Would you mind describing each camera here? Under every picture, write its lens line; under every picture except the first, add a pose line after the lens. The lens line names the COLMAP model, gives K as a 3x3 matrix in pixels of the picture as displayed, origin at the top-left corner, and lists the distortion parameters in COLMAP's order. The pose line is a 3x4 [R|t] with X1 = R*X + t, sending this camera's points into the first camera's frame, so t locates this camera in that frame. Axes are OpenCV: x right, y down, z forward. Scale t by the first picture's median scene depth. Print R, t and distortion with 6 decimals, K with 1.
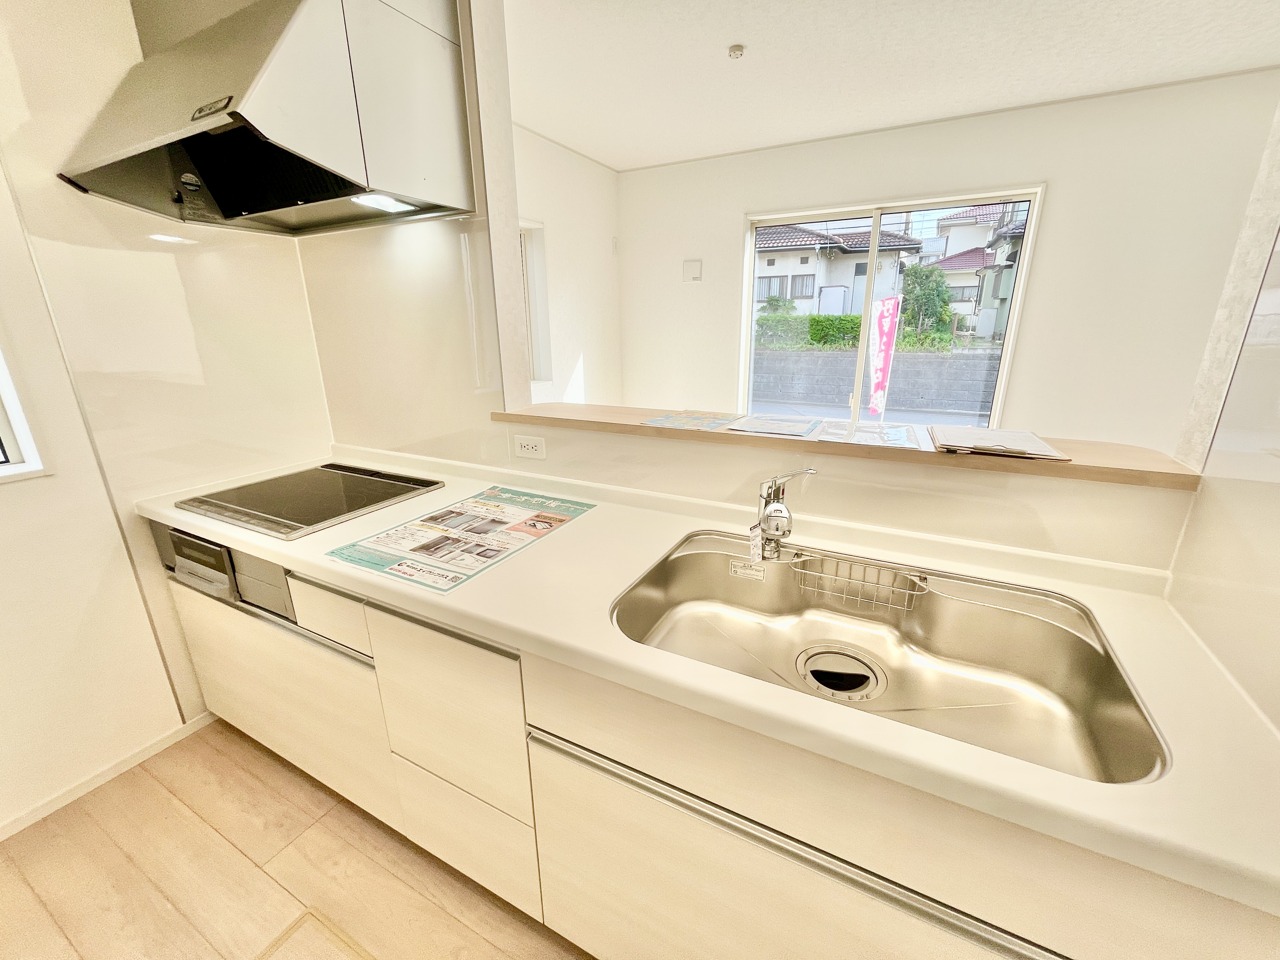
lens RADIAL K [[516.2, 0, 643.0], [0, 516.2, 480.6], [0, 0, 1]] dist [-0.001002, -0.000101]
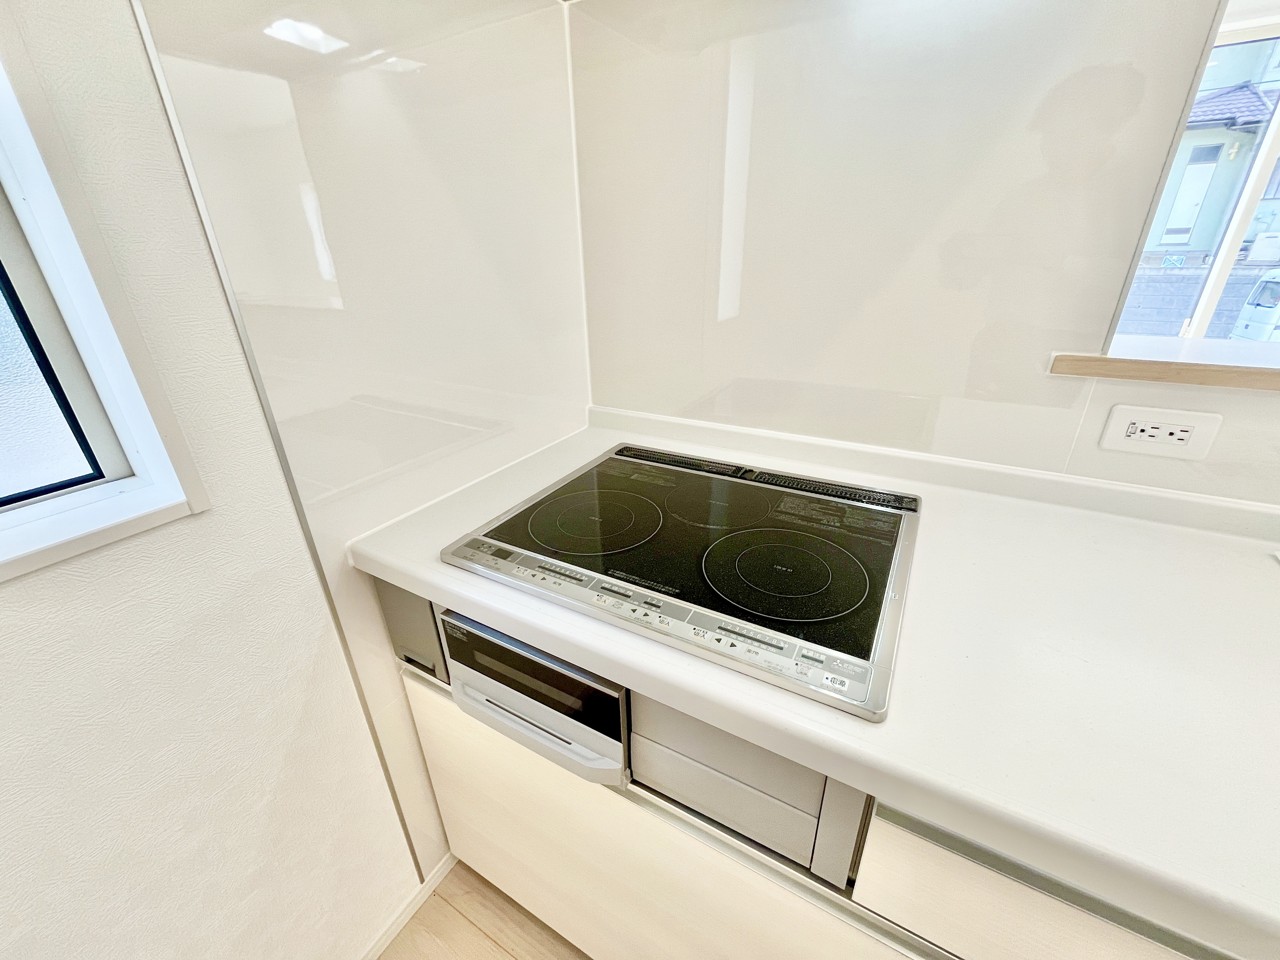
lens RADIAL K [[516.2, 0, 638.3], [0, 516.2, 479.2], [0, 0, 1]] dist [-0.001002, -0.000101]
pose [[0.999226, 0.003447, -0.039181, -0.674172], [0.001623, 0.991690, 0.128641, -0.083921], [0.039298, -0.128605, 0.990917, 0.516215]]
